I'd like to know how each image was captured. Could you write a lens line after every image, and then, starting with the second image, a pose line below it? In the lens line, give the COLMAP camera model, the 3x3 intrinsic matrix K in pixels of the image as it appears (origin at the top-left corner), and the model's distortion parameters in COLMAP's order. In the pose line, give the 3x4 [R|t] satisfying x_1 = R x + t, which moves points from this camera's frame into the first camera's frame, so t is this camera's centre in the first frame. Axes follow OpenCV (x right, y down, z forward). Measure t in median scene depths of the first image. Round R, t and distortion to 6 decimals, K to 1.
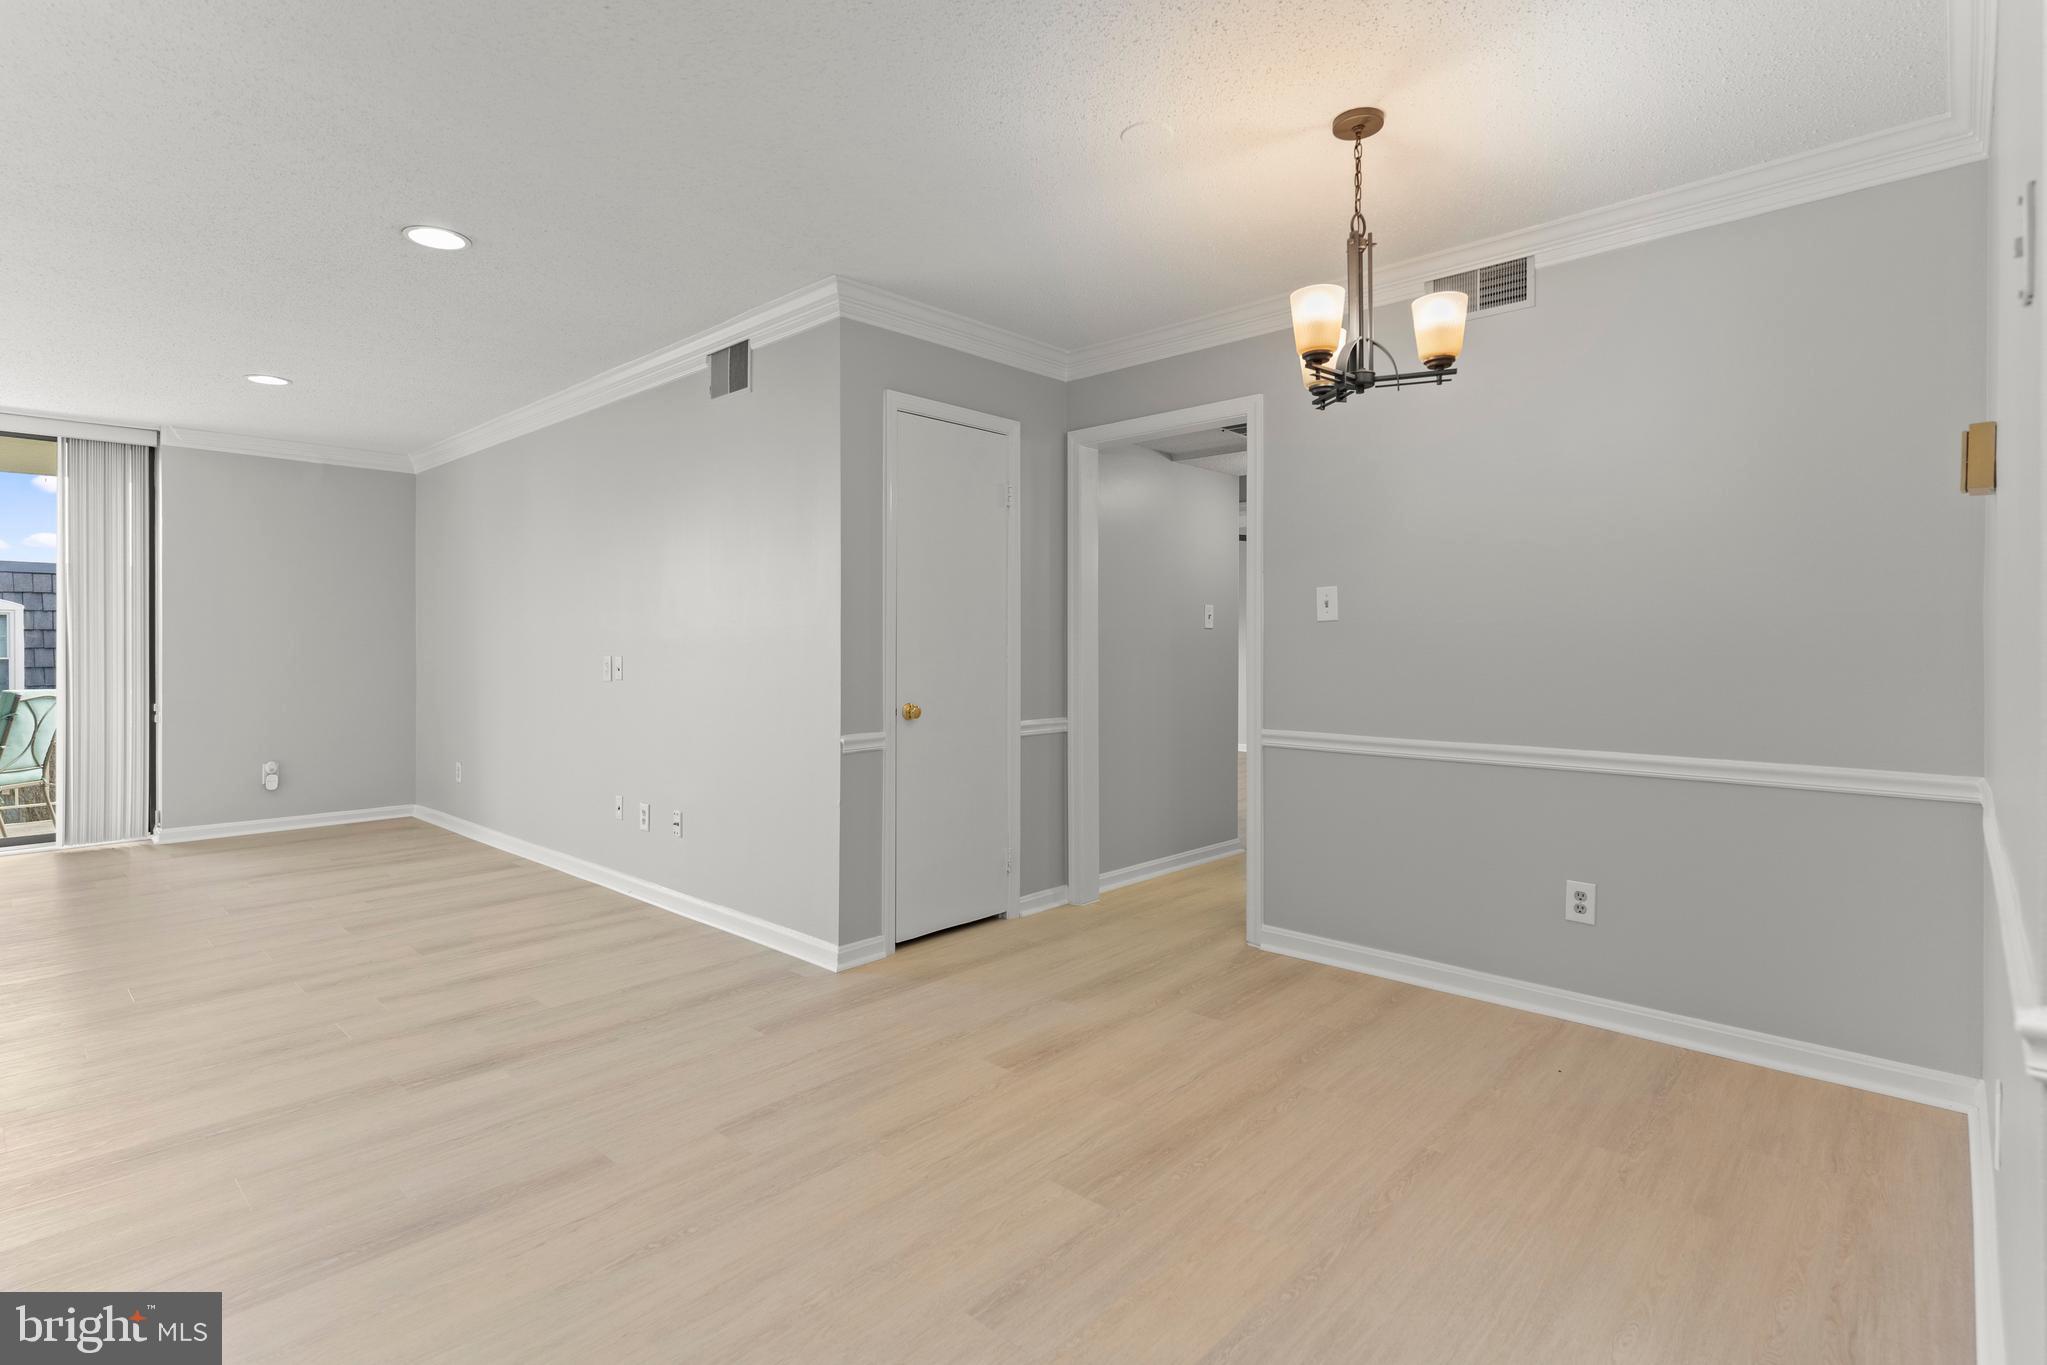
lens RADIAL K [[992.9, 0, 1009.4], [0, 992.9, 662.4], [0, 0, 1]] dist [0.000626, 0.000371]
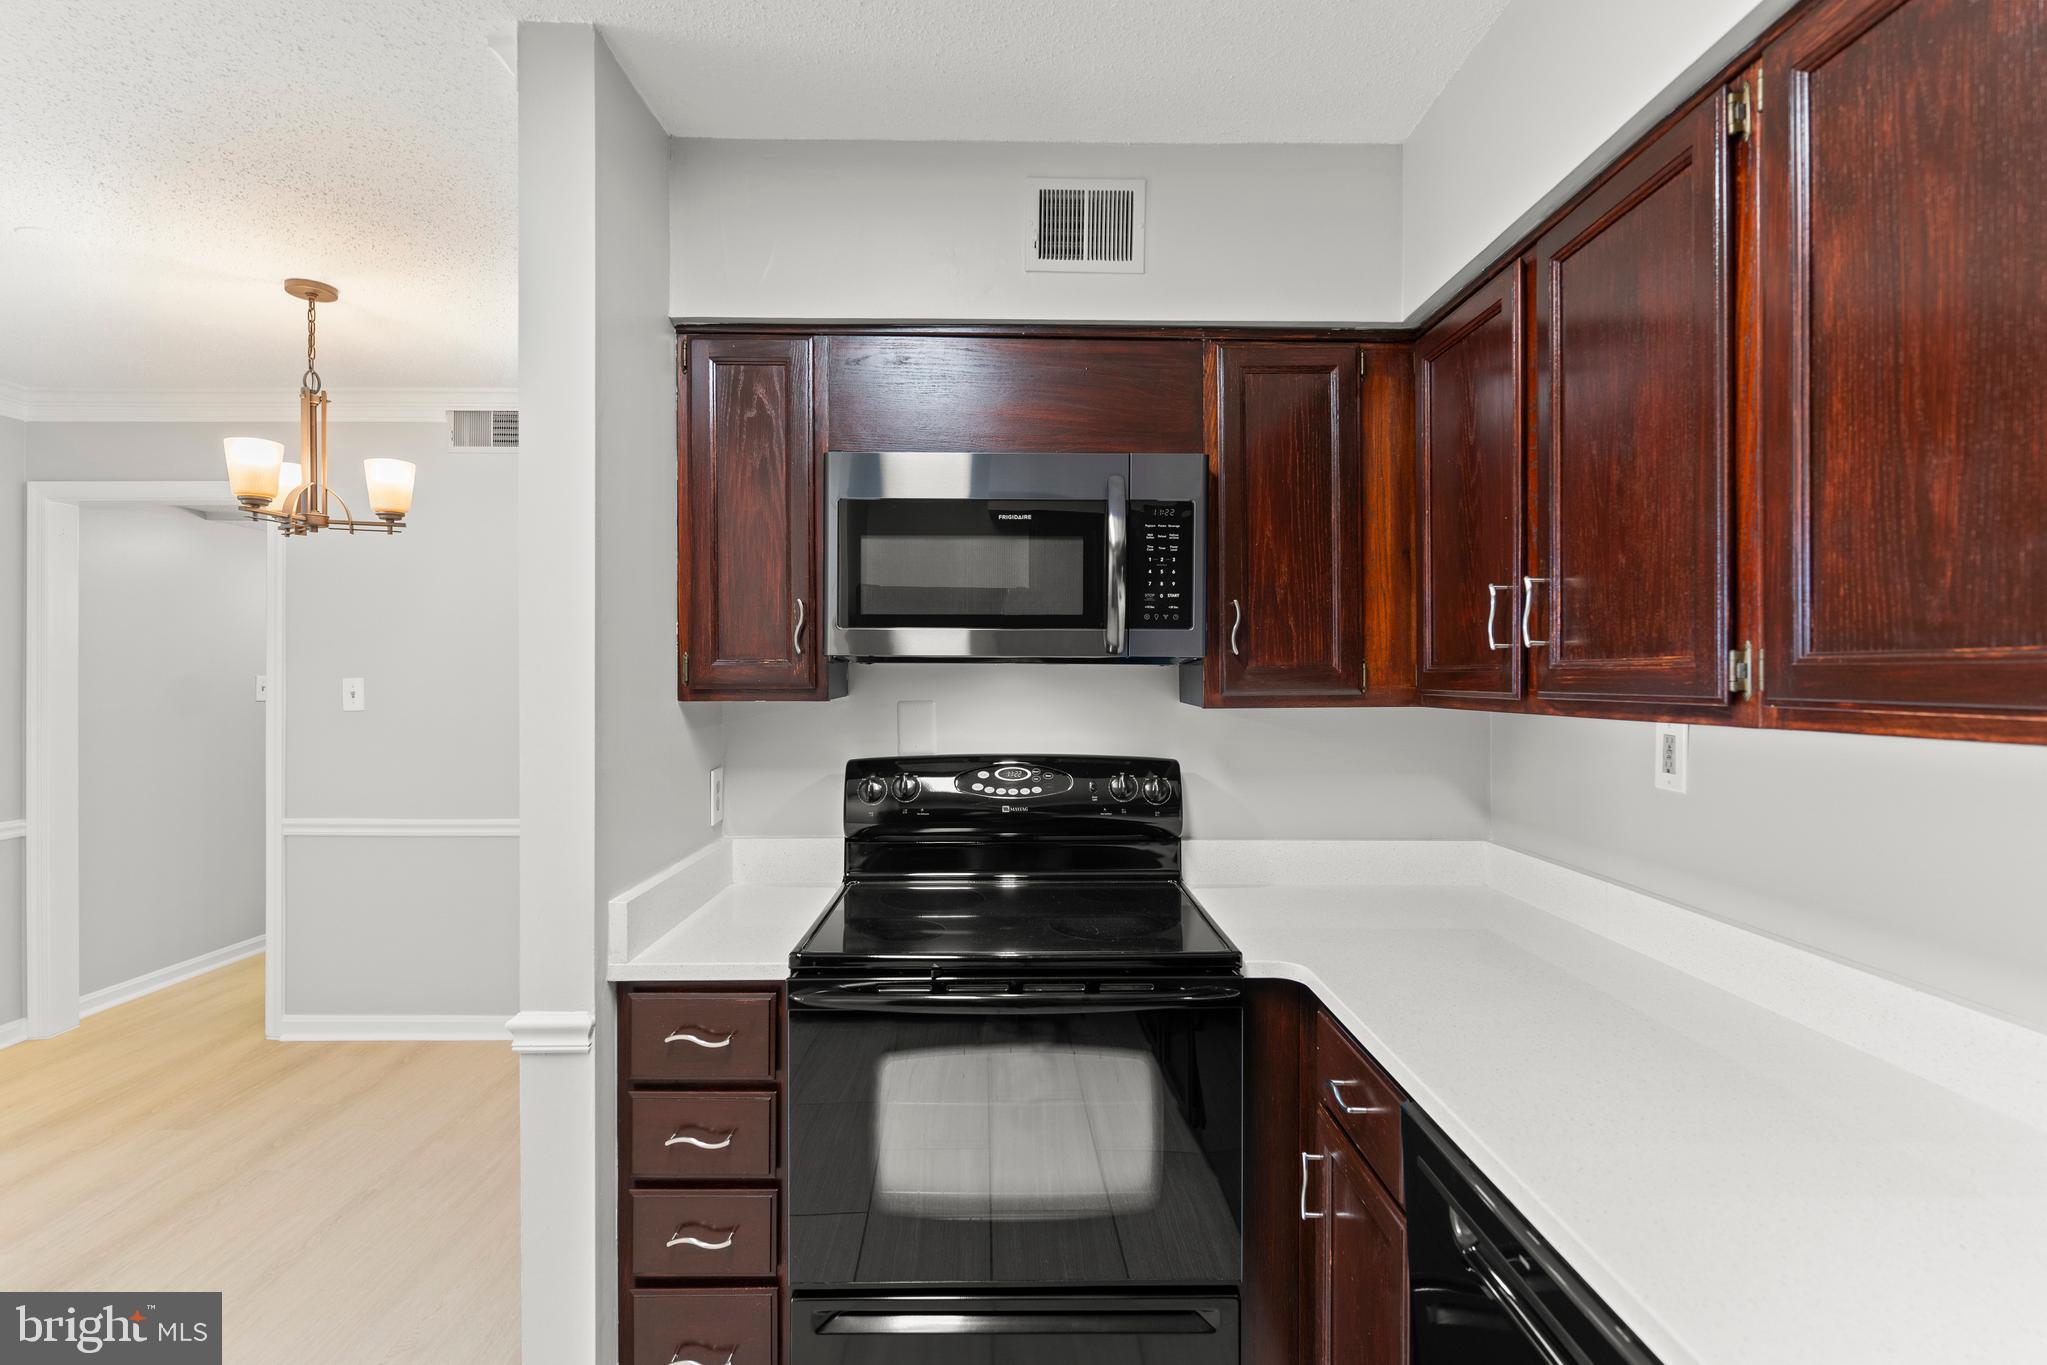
lens RADIAL K [[992.9, 0, 1027.3], [0, 992.9, 678.9], [0, 0, 1]] dist [0.000626, 0.000371]
pose [[0.720593, -0.003437, 0.693350, 0.106584], [0.010221, 0.999932, -0.005666, -0.062548], [-0.693283, 0.011169, 0.720579, -0.249194]]
